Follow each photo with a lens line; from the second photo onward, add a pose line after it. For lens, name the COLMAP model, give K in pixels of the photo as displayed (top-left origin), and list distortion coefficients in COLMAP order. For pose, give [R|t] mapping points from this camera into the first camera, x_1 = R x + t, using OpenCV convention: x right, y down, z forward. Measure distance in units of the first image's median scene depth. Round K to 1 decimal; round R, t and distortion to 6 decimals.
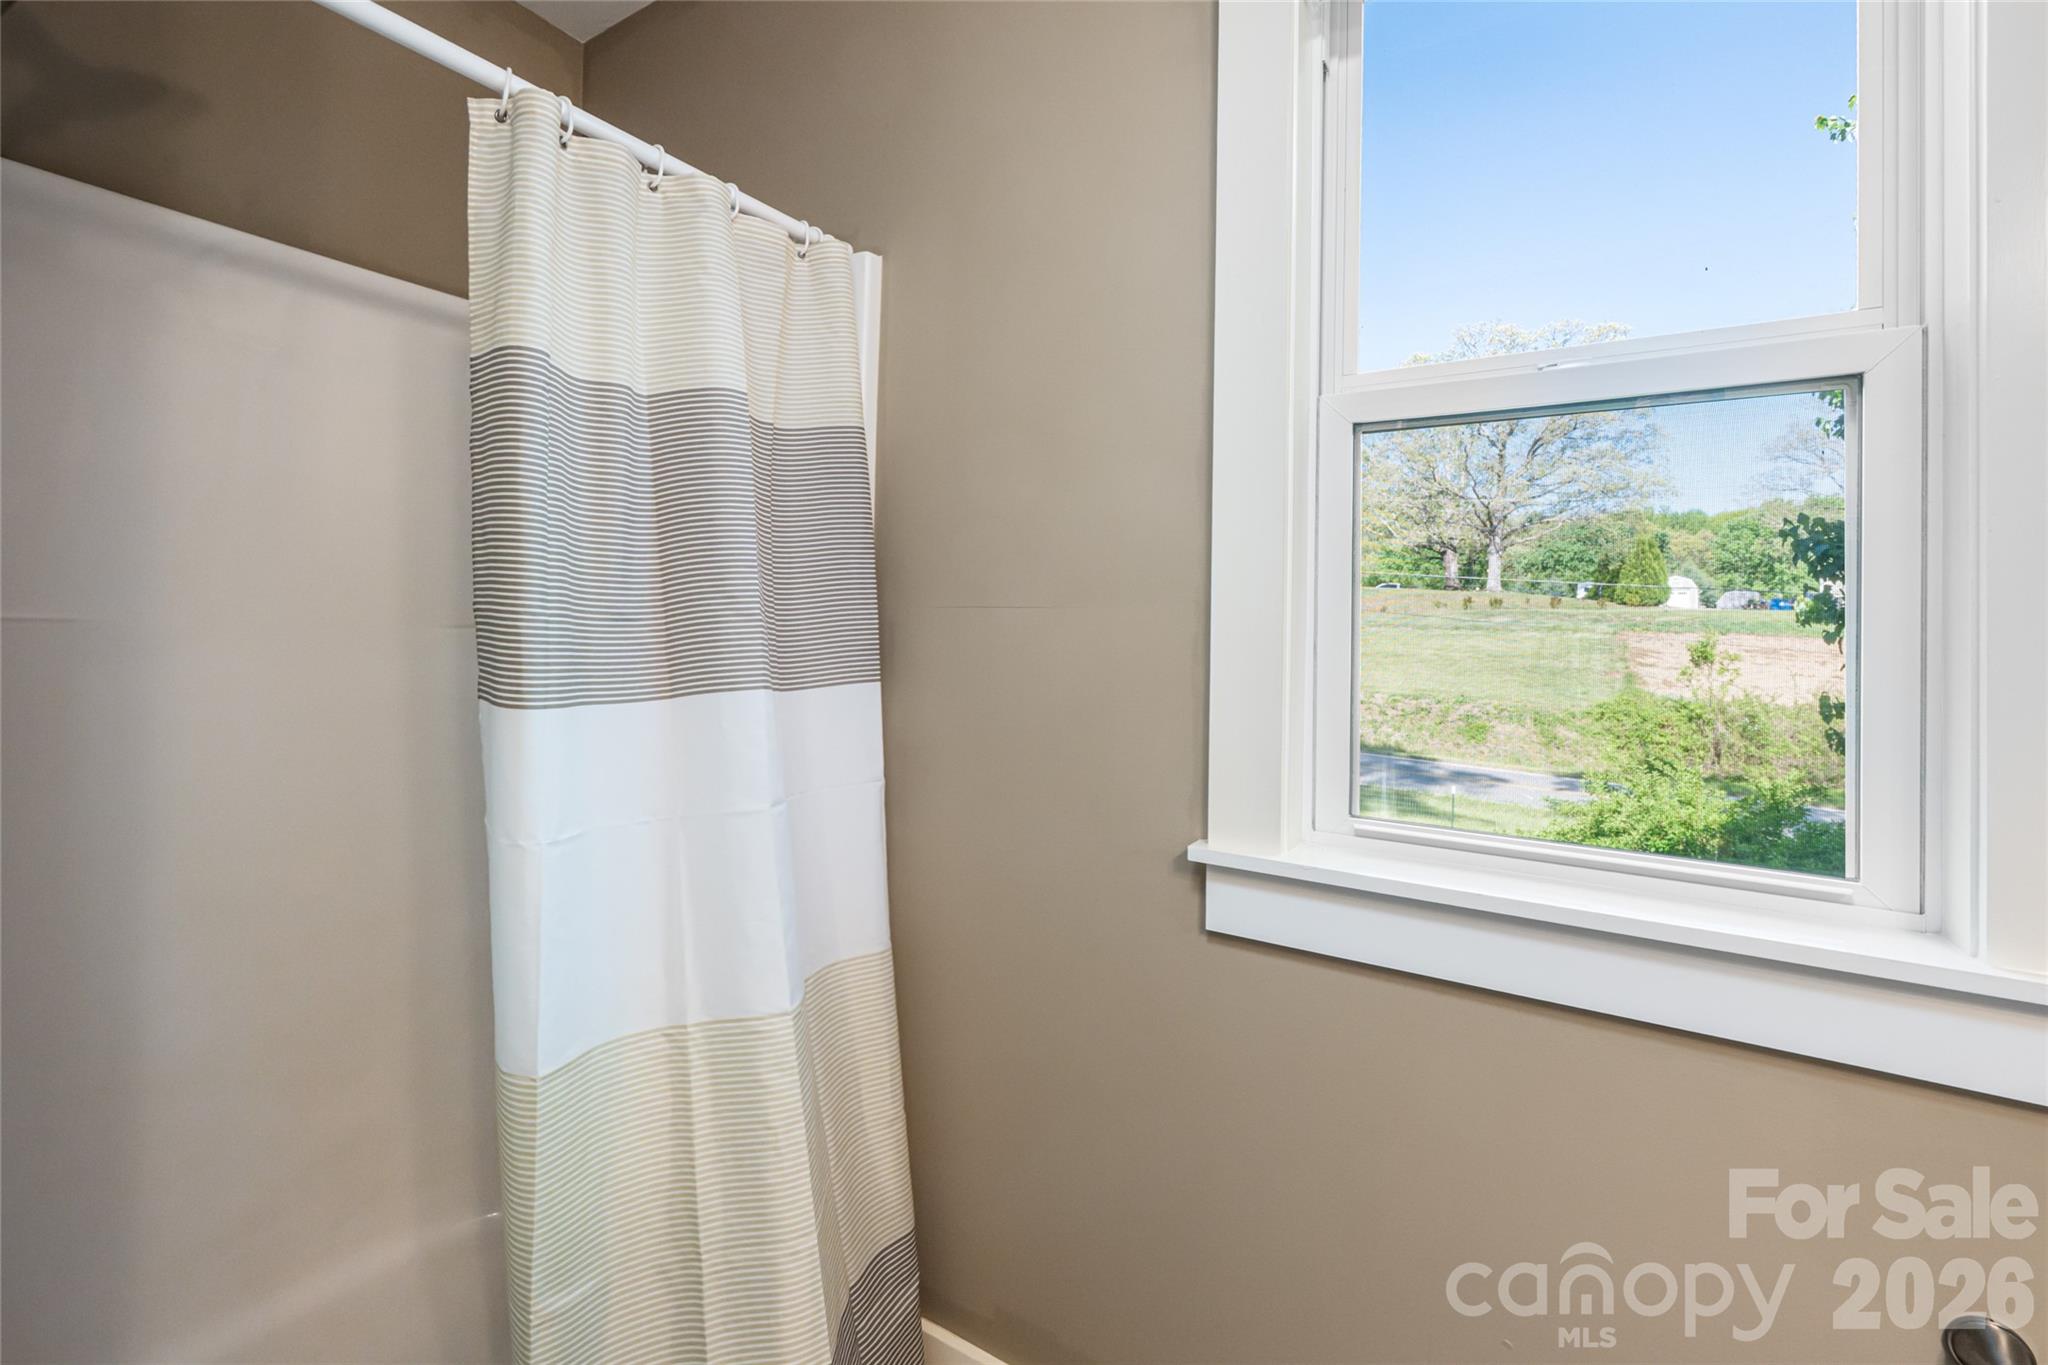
lens RADIAL K [[792.9, 0, 1027.2], [0, 792.9, 606.2], [0, 0, 1]] dist [0.000356, -0.000033]
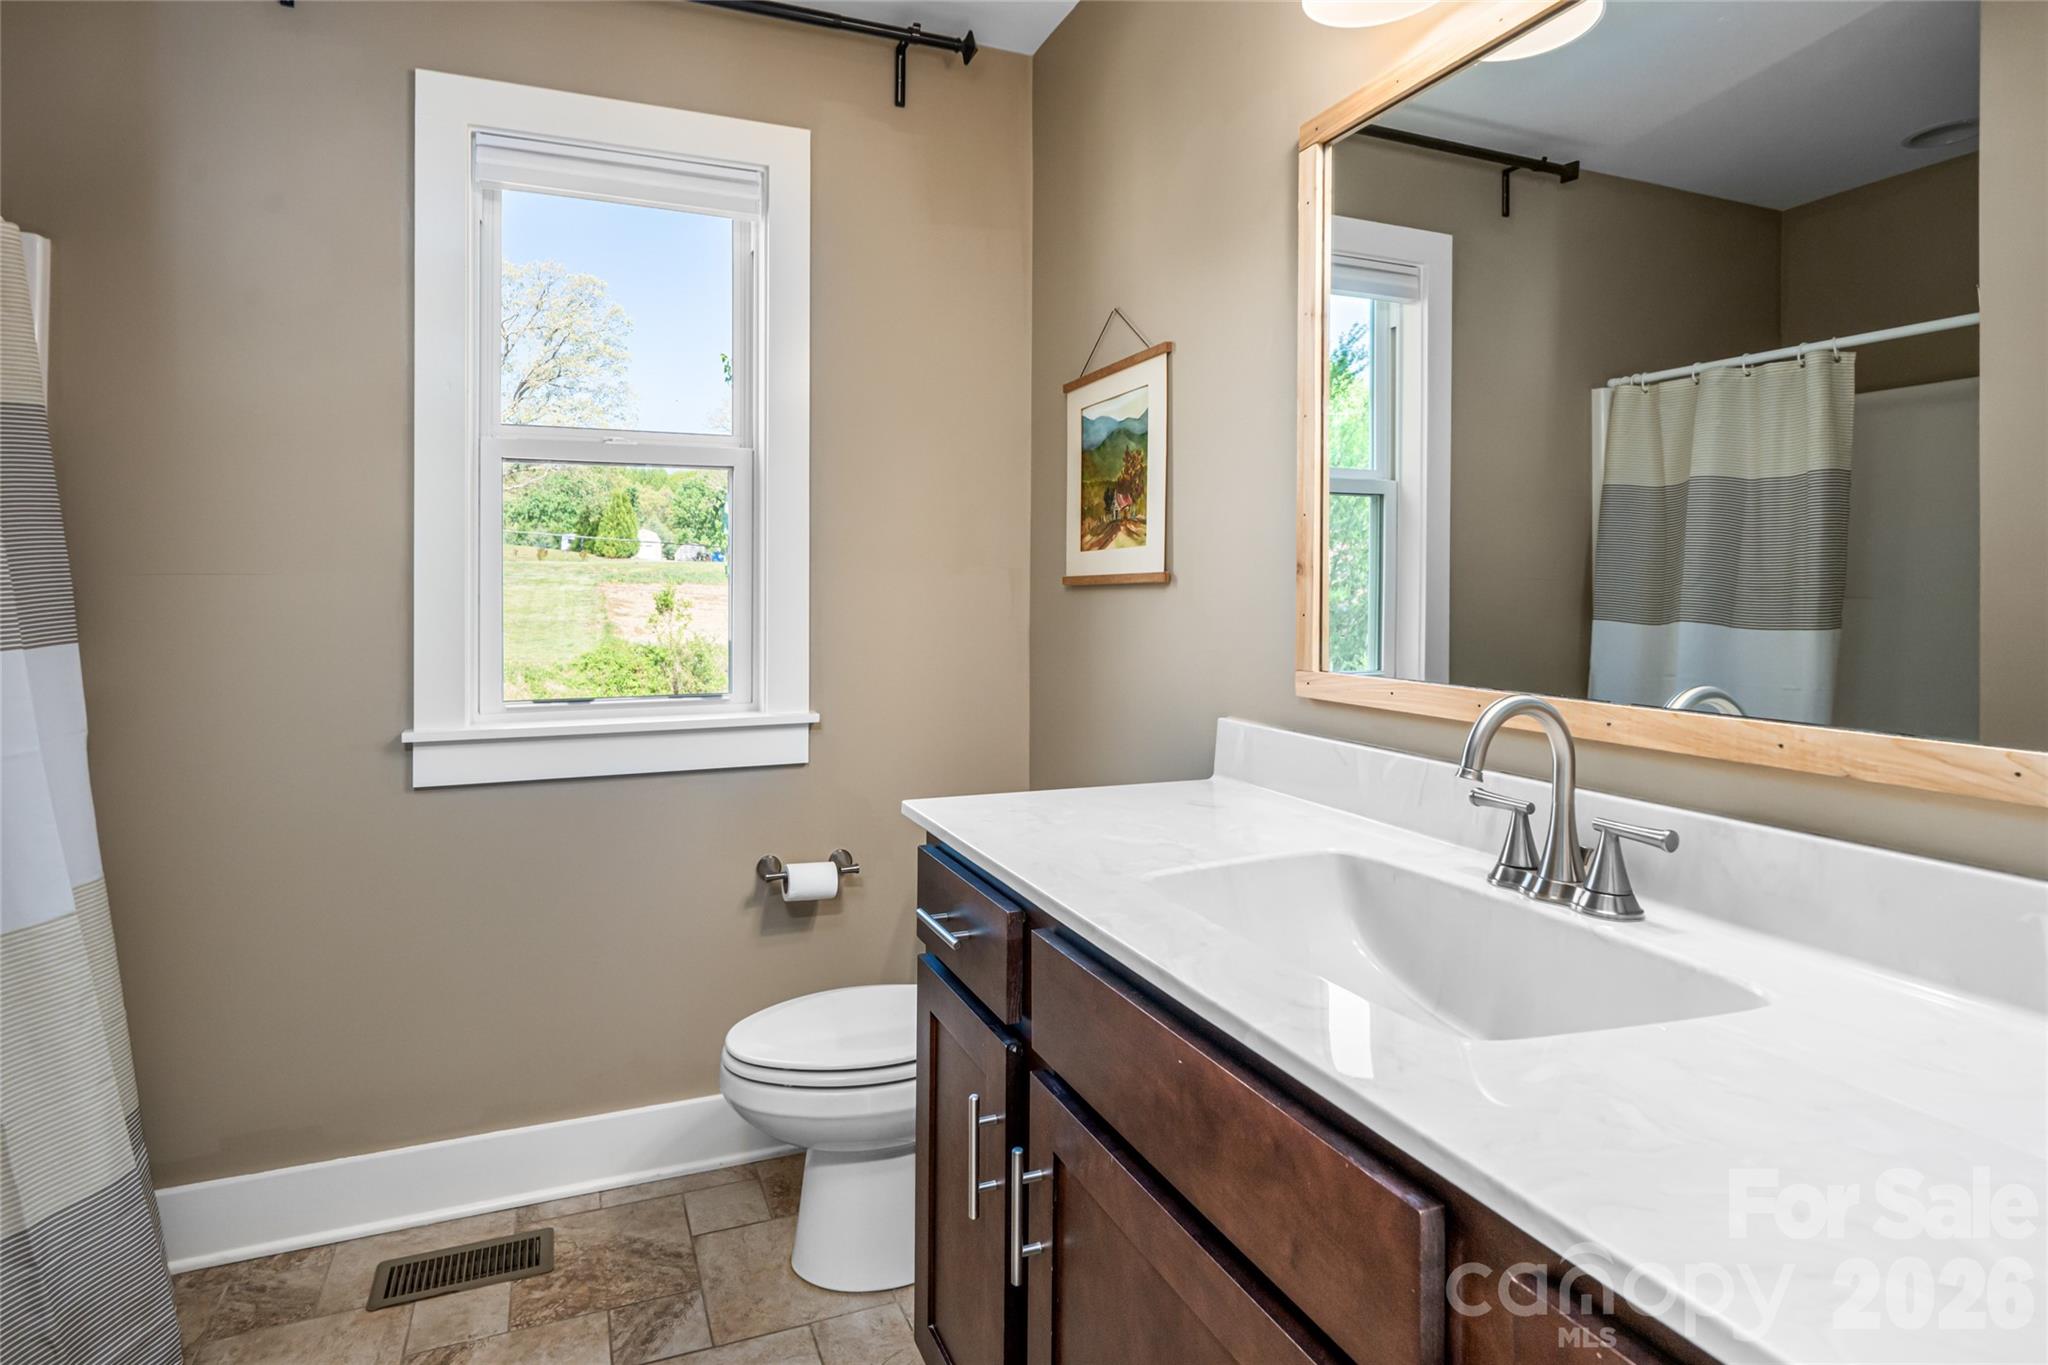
lens RADIAL K [[992.3, 0, 1014.1], [0, 992.3, 585.6], [0, 0, 1]] dist [-0.001591, -0.000086]
pose [[0.500762, -0.020367, 0.865346, -0.090039], [-0.006860, 0.999598, 0.027497, -0.003785], [-0.865558, -0.019706, 0.500421, -0.100634]]
